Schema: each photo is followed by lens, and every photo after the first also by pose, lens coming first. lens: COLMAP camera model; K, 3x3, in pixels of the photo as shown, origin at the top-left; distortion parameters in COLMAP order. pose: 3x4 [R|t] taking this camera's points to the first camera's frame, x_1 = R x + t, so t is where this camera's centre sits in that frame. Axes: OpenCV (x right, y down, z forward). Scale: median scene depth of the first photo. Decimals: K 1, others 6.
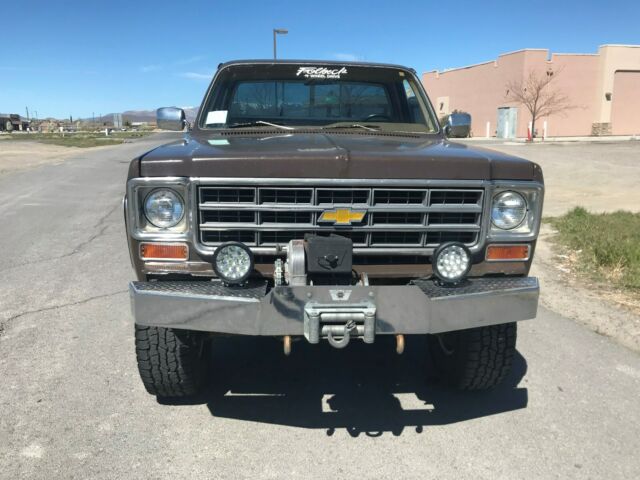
lens RADIAL K [[526.6, 0, 320.0], [0, 526.6, 240.0], [0, 0, 1]] dist [0.028904, -0.010981]
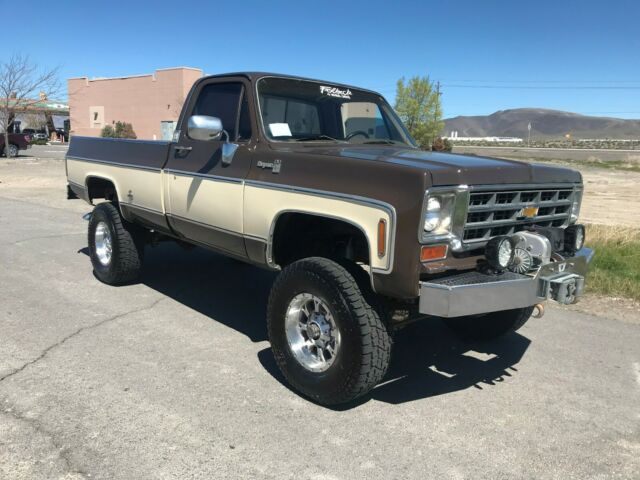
lens RADIAL K [[525.0, 0, 322.3], [0, 525.0, 243.4], [0, 0, 1]] dist [0.013904, 0.001085]
pose [[0.782453, -0.092196, 0.615847, -0.947741], [0.102019, 0.994596, 0.019279, -0.034987], [-0.614296, 0.047743, 0.787630, 0.215244]]
